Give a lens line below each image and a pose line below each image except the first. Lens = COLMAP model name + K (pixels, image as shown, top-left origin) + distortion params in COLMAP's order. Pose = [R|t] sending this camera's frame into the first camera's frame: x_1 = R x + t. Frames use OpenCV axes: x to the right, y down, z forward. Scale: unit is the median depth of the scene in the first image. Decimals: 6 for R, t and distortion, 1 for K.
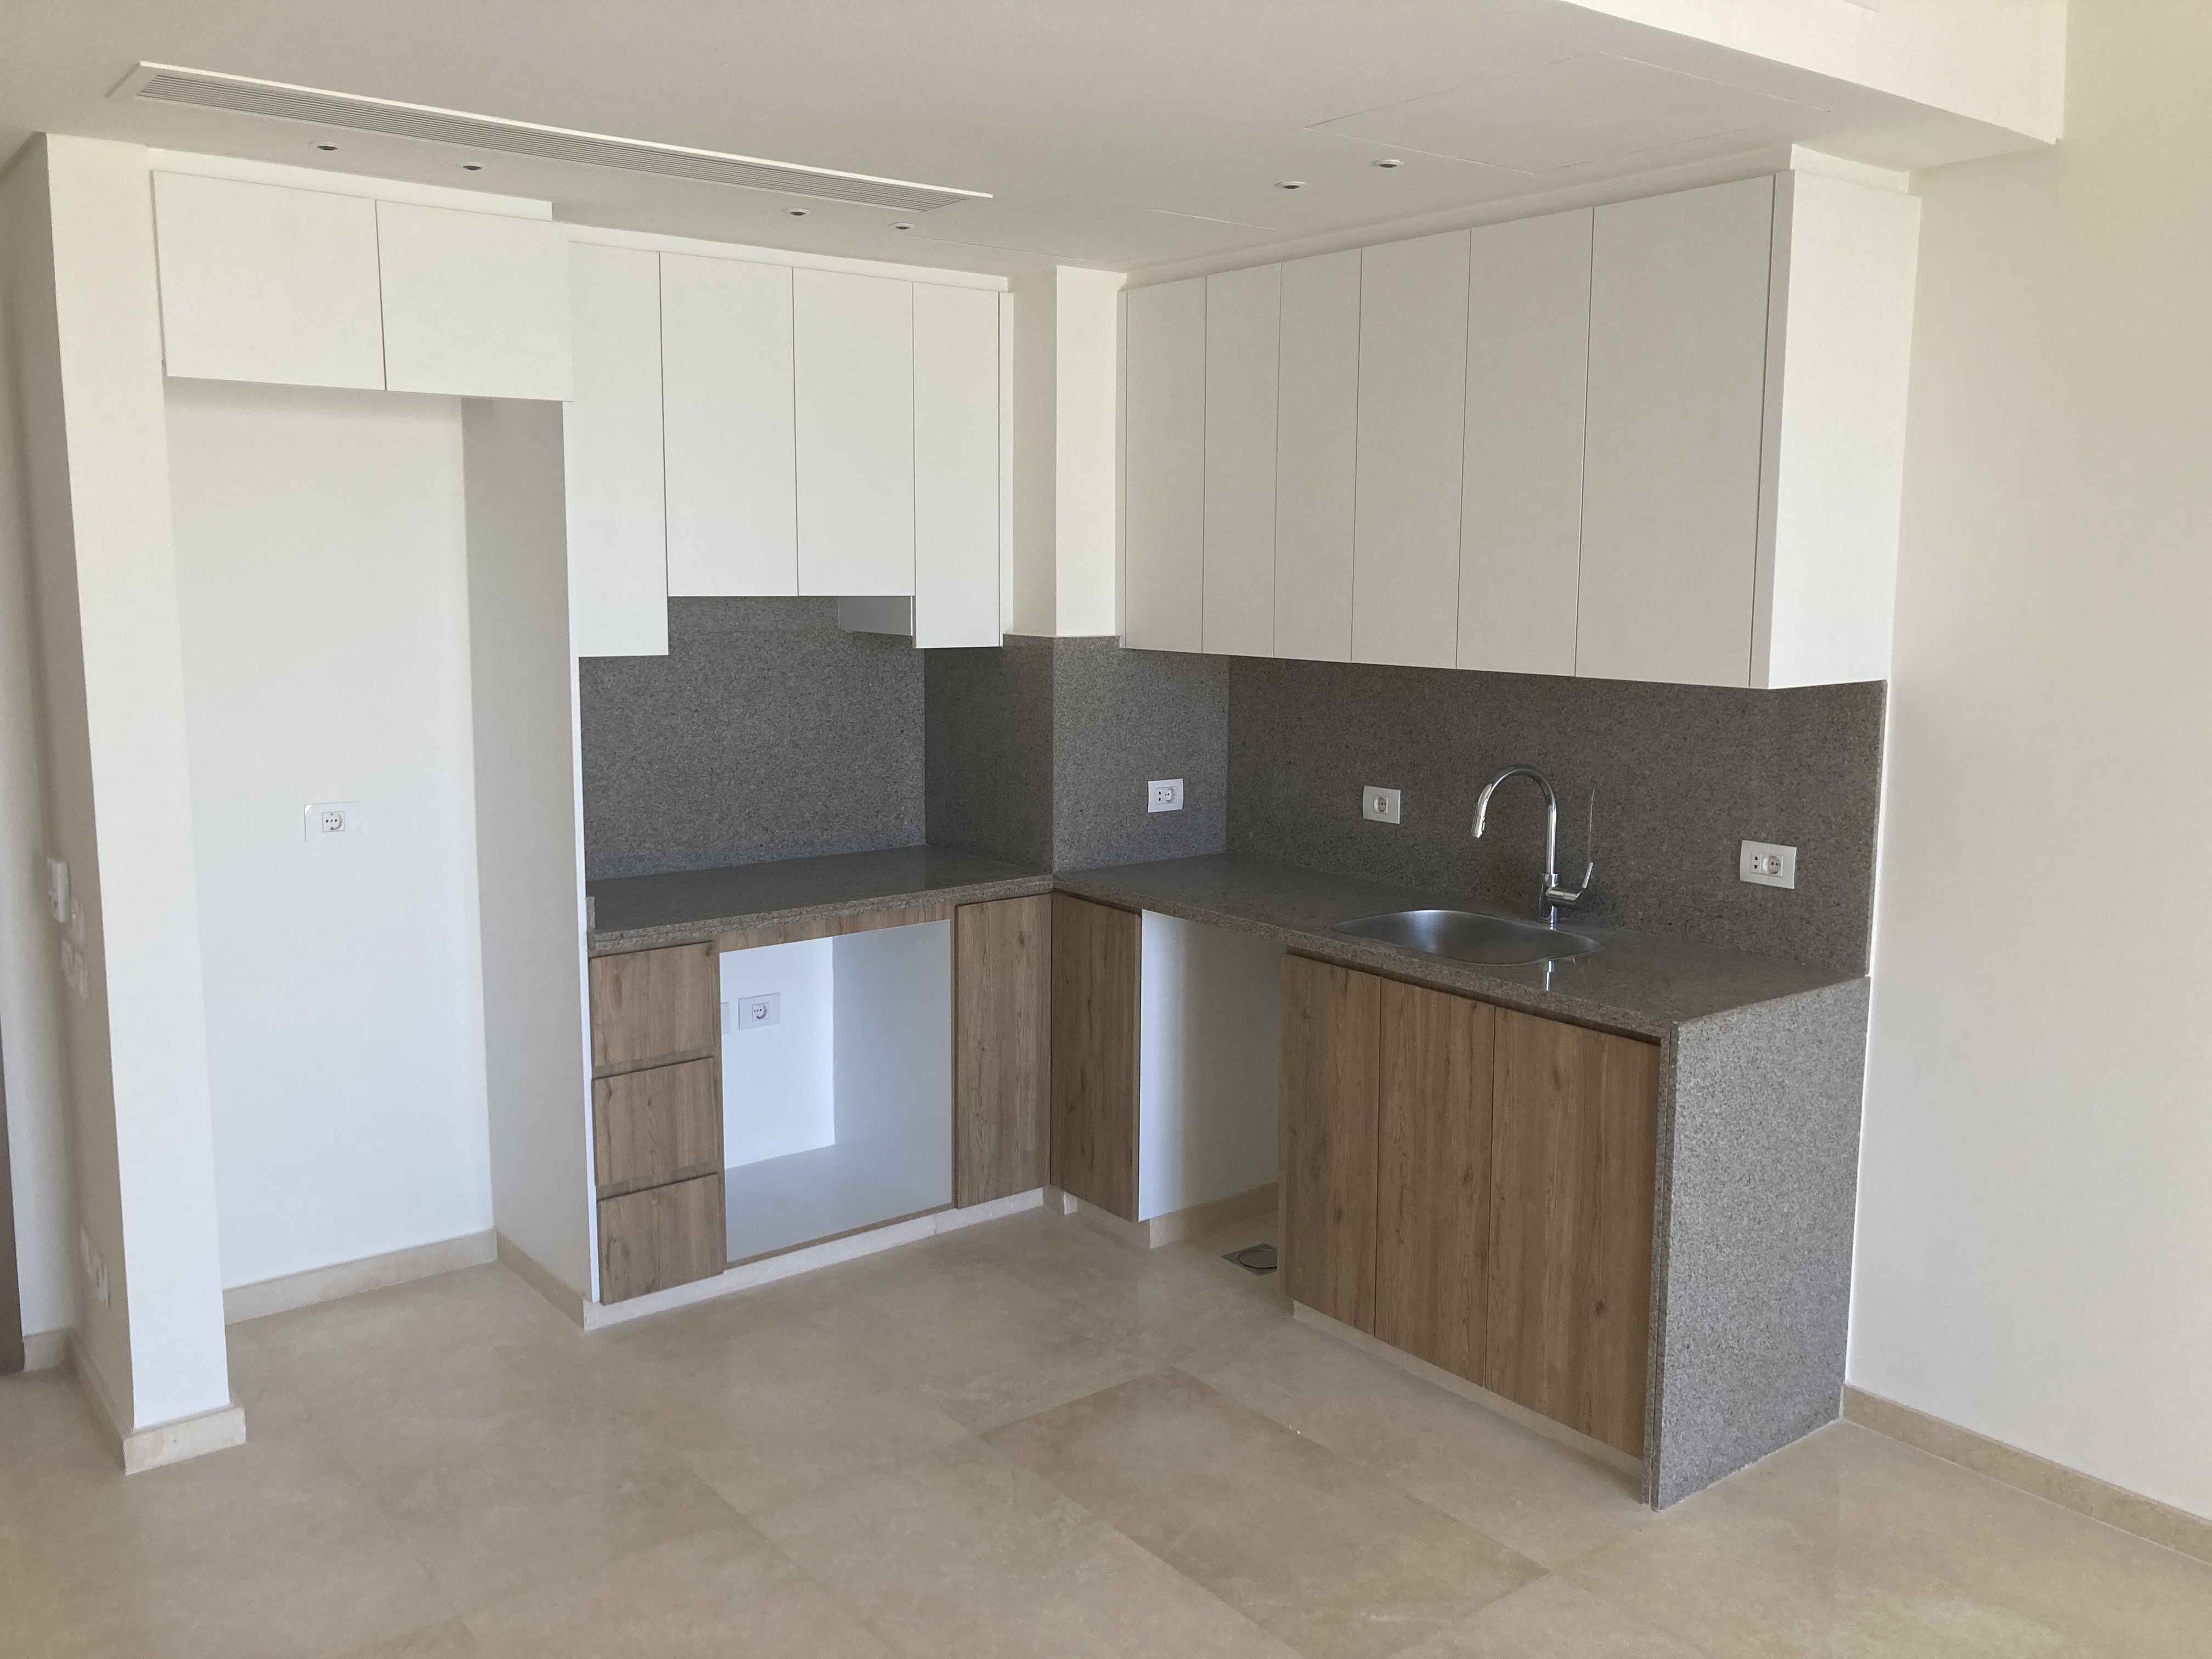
lens RADIAL K [[1818.5, 0, 1104.9], [0, 1818.5, 821.6], [0, 0, 1]] dist [0.037920, -0.028059]
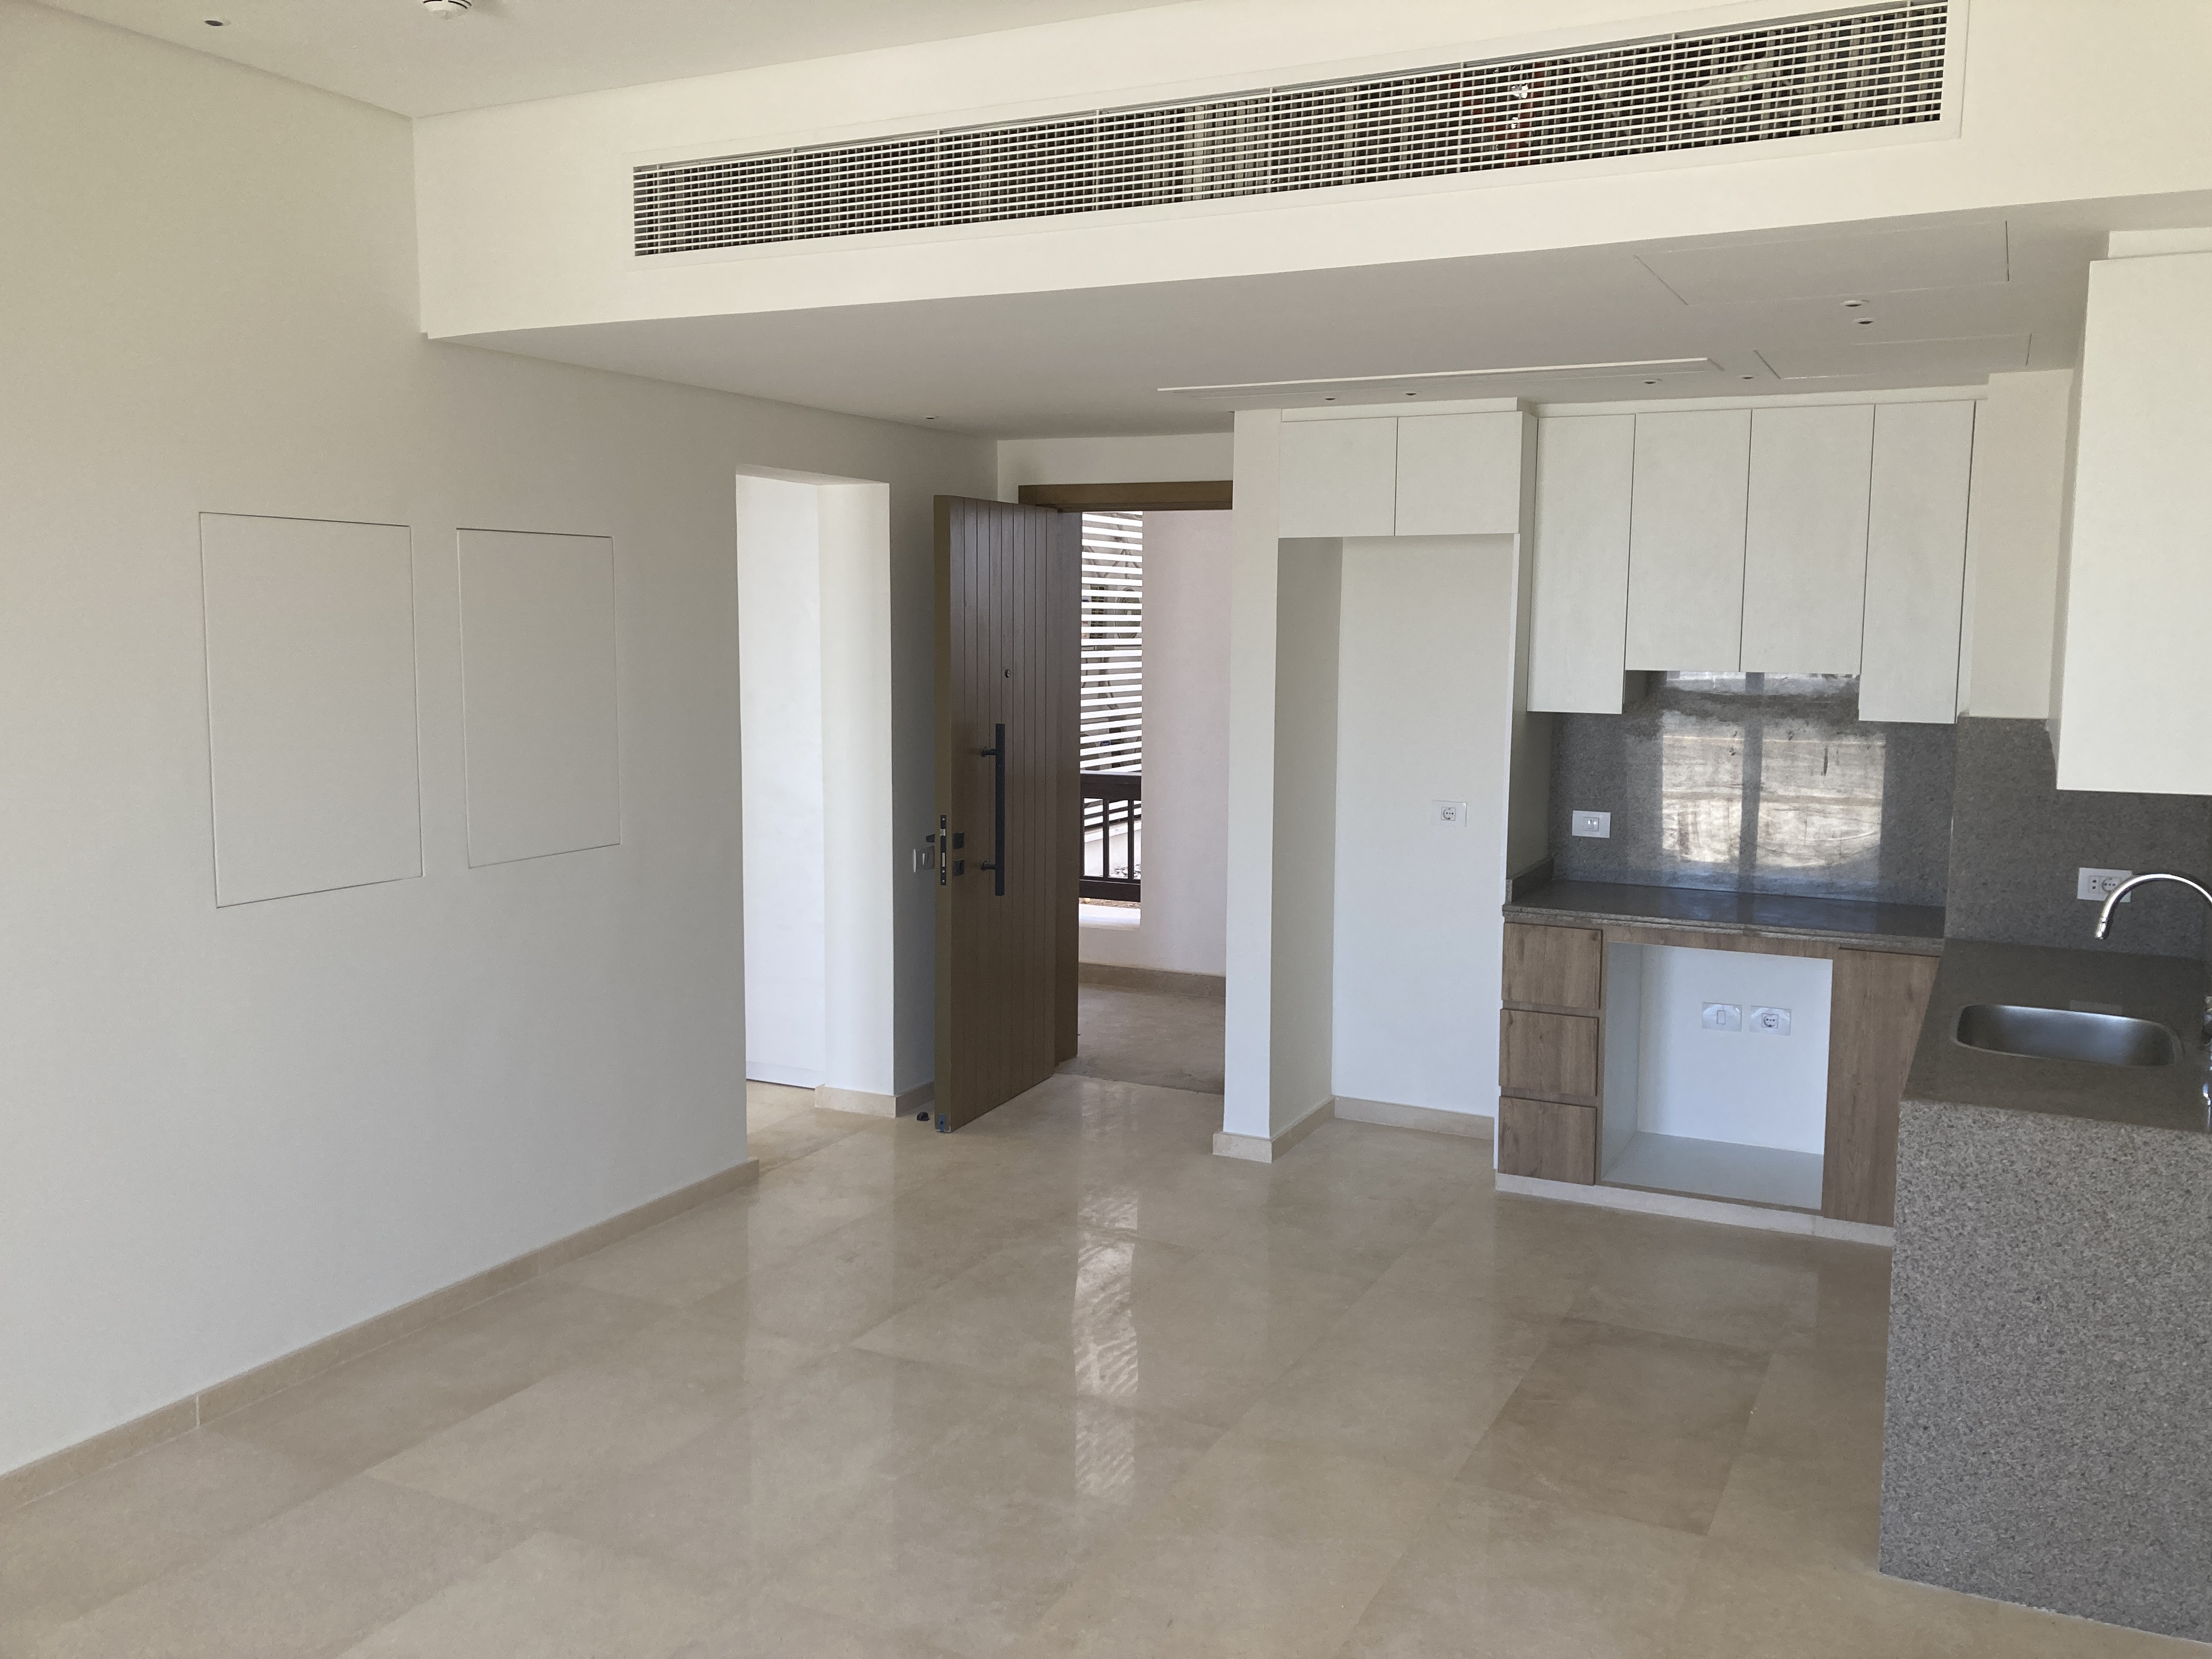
lens RADIAL K [[1818.5, 0, 1105.5], [0, 1818.5, 829.1], [0, 0, 1]] dist [0.037920, -0.028059]
pose [[0.425514, 0.105279, -0.898807, 0.839374], [-0.137170, 0.989237, 0.050932, -0.025694], [0.894495, 0.101617, 0.435376, 0.097829]]
